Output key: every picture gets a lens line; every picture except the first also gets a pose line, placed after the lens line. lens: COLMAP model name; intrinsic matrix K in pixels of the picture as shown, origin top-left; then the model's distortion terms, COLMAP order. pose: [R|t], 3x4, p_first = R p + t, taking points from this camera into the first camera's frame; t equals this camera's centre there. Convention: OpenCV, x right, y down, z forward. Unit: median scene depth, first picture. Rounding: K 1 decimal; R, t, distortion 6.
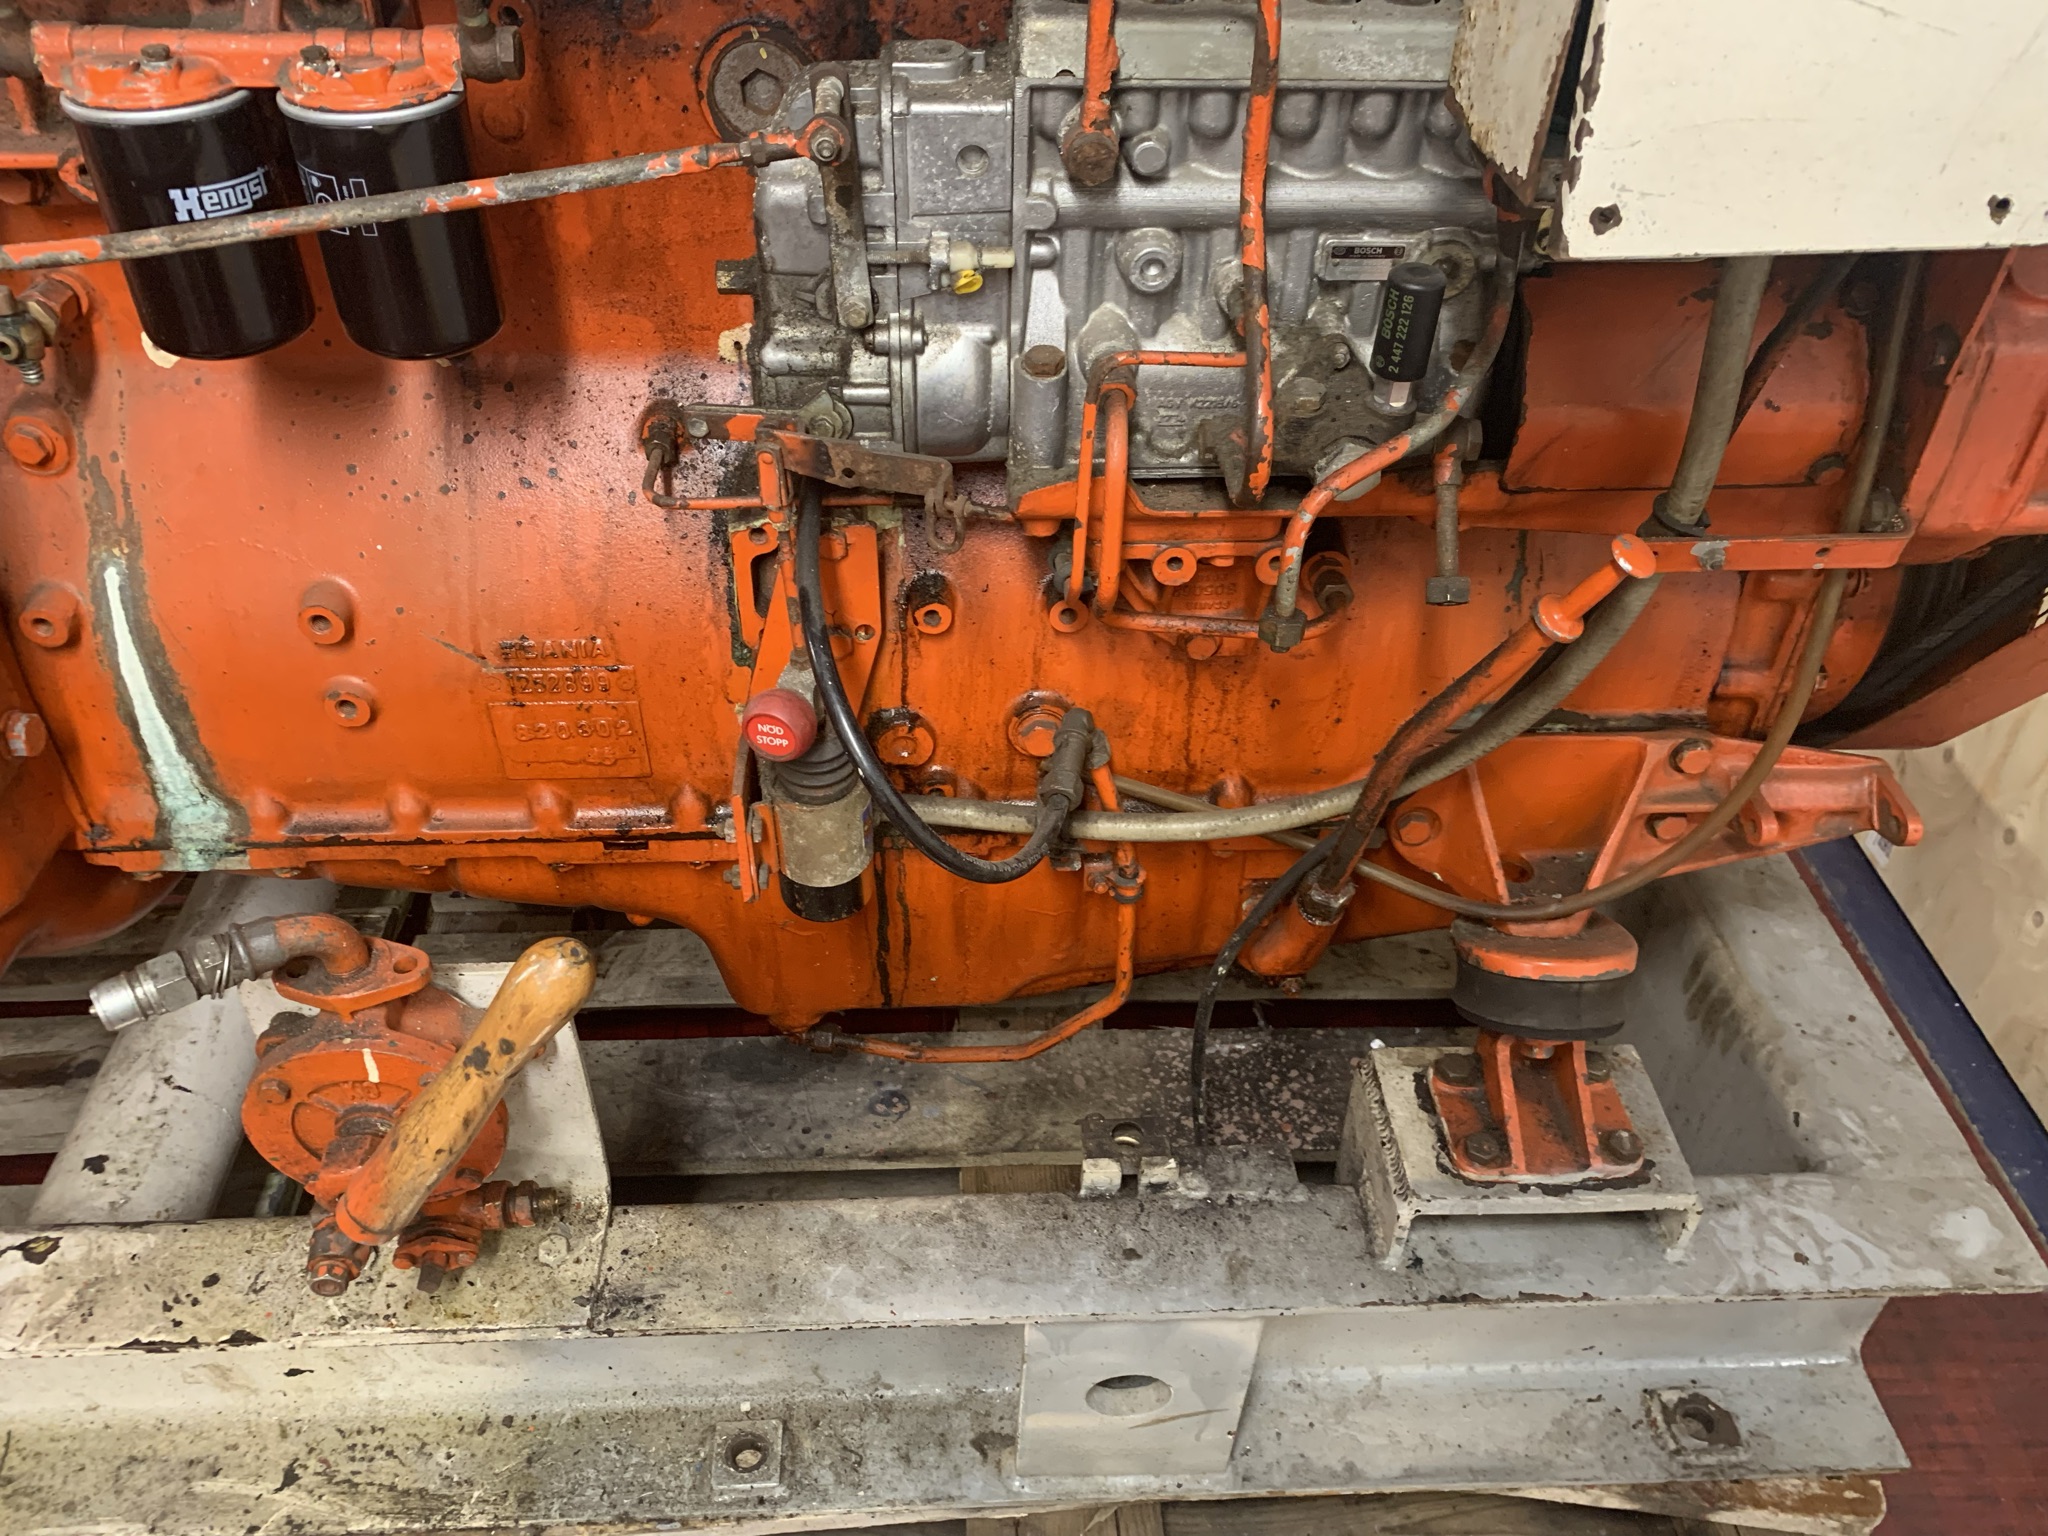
lens RADIAL K [[1559.4, 0, 1021.5], [0, 1559.4, 760.5], [0, 0, 1]] dist [0.004925, -0.001381]
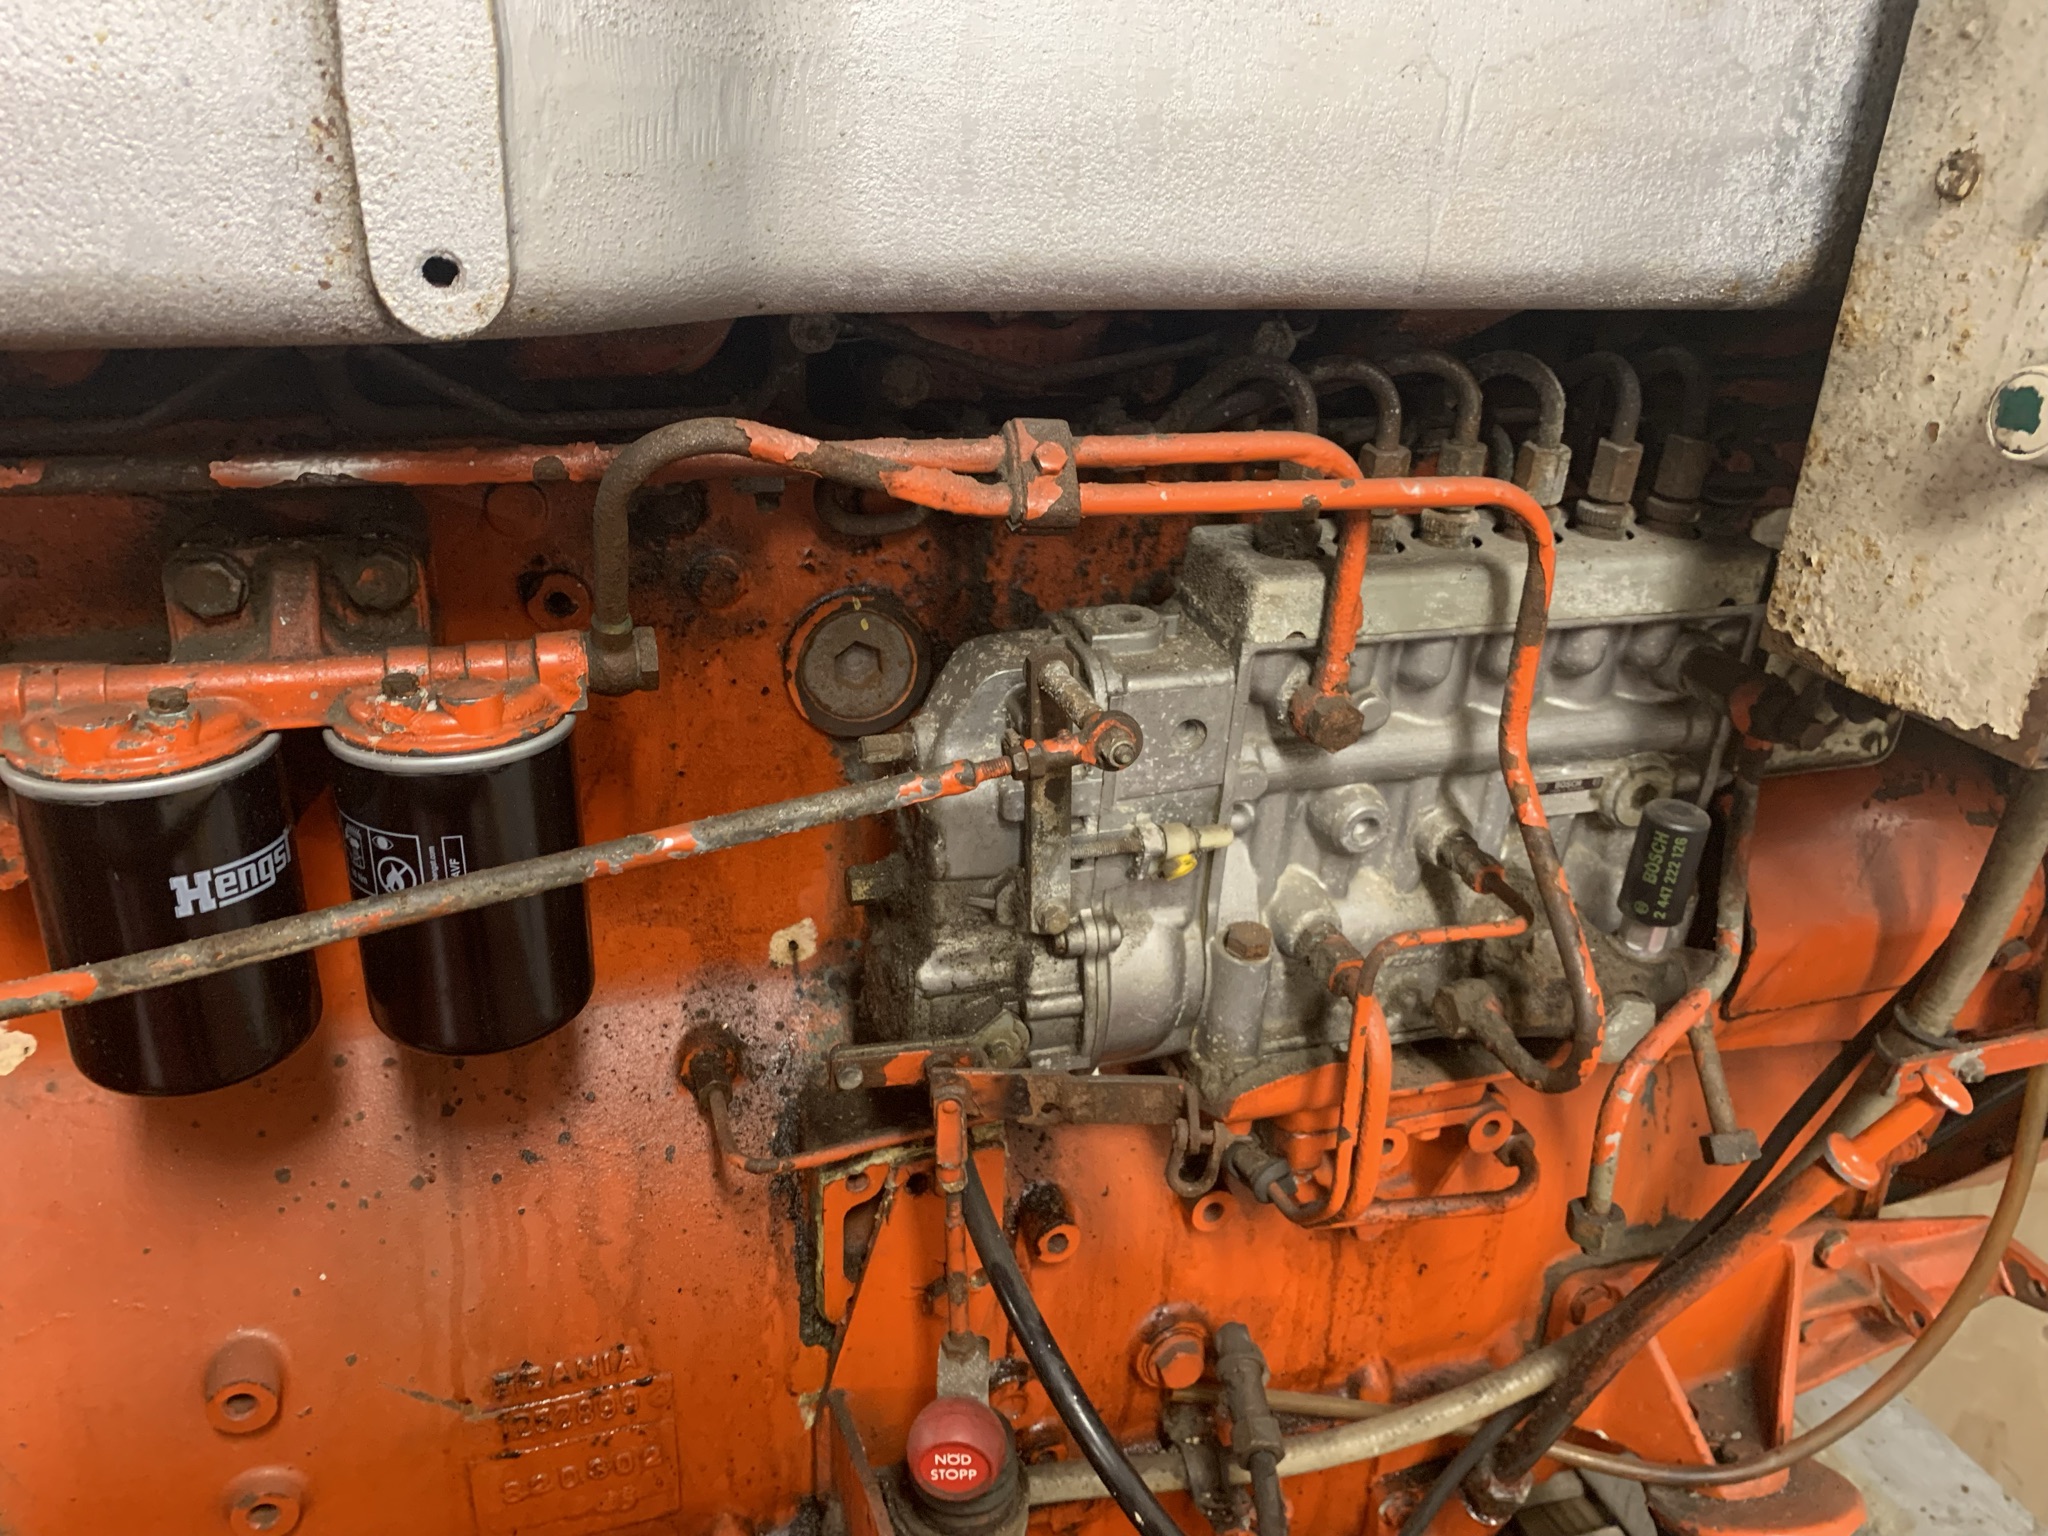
lens RADIAL K [[1575.5, 0, 1096.9], [0, 1575.5, 804.0], [0, 0, 1]] dist [0.141560, -0.296811]
pose [[0.960998, -0.094666, 0.259848, -0.287699], [0.156748, 0.960541, -0.229764, -0.145727], [-0.227844, 0.261534, 0.937916, 0.193641]]
